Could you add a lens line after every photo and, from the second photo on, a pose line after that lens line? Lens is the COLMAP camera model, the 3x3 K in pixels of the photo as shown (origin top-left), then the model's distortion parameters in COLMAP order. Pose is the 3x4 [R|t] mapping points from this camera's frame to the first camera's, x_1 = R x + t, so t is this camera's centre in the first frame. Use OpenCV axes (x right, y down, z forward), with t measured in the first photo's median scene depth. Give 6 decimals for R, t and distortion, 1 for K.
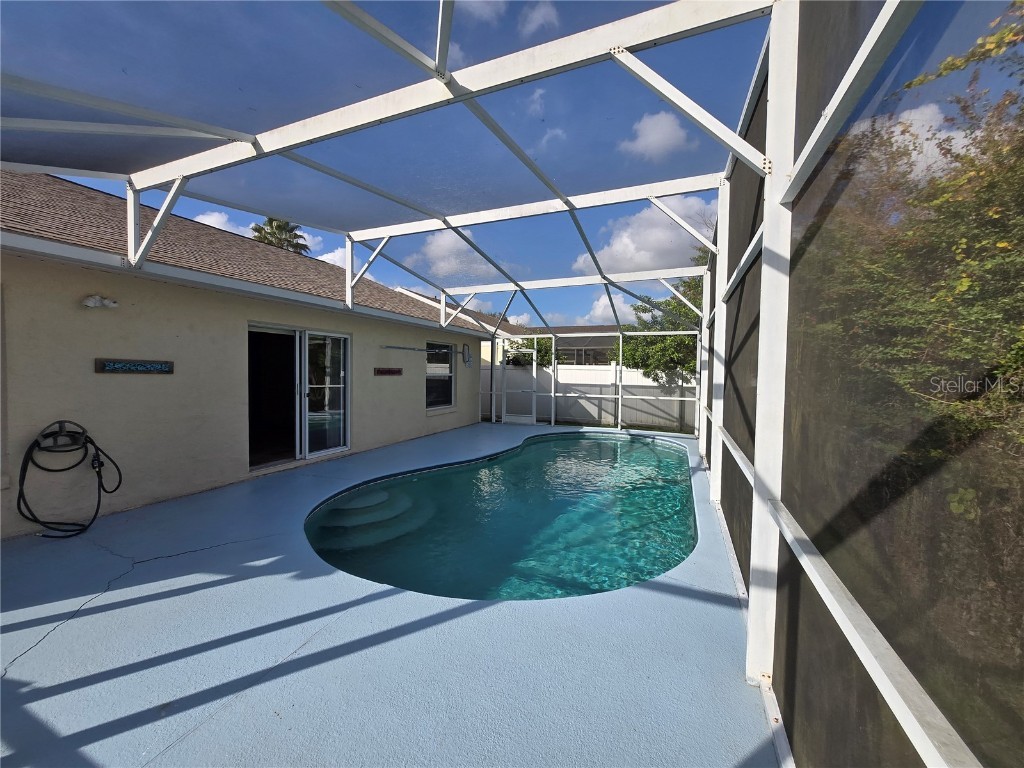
lens RADIAL K [[402.4, 0, 509.7], [0, 402.4, 386.1], [0, 0, 1]] dist [-0.002040, 0.000168]
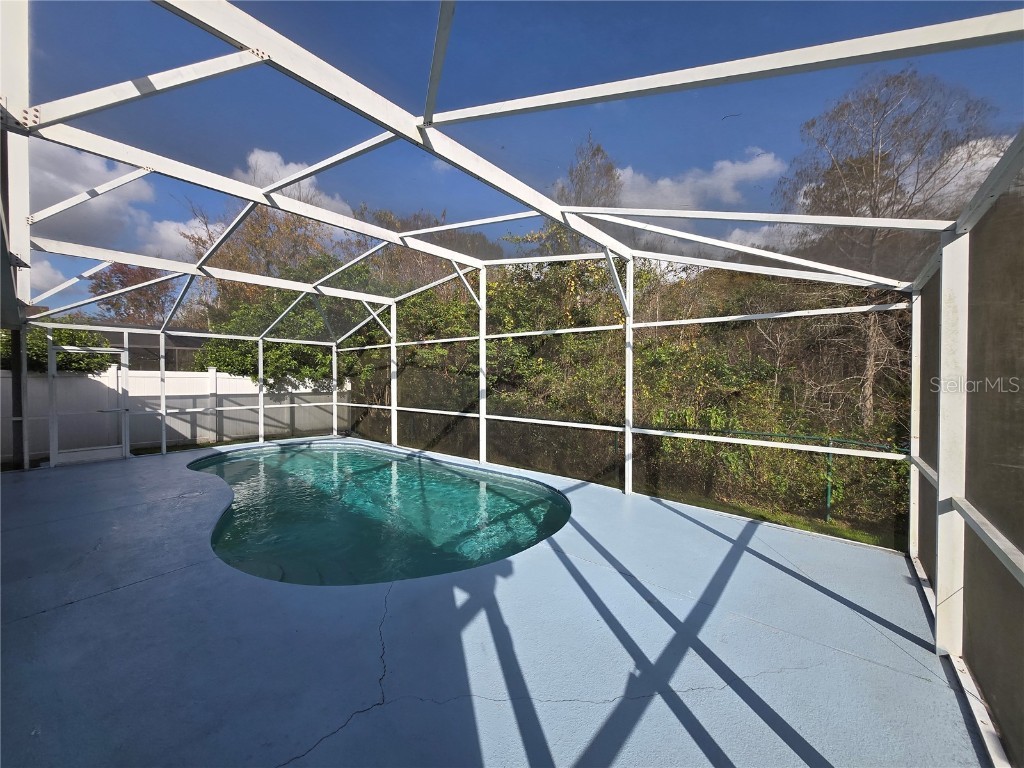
lens RADIAL K [[402.4, 0, 509.7], [0, 402.4, 386.1], [0, 0, 1]] dist [-0.002040, 0.000168]
pose [[0.286941, -0.029730, 0.957487, -0.400852], [0.034759, 0.999183, 0.020608, -0.018525], [-0.957317, 0.027368, 0.287740, 0.165865]]
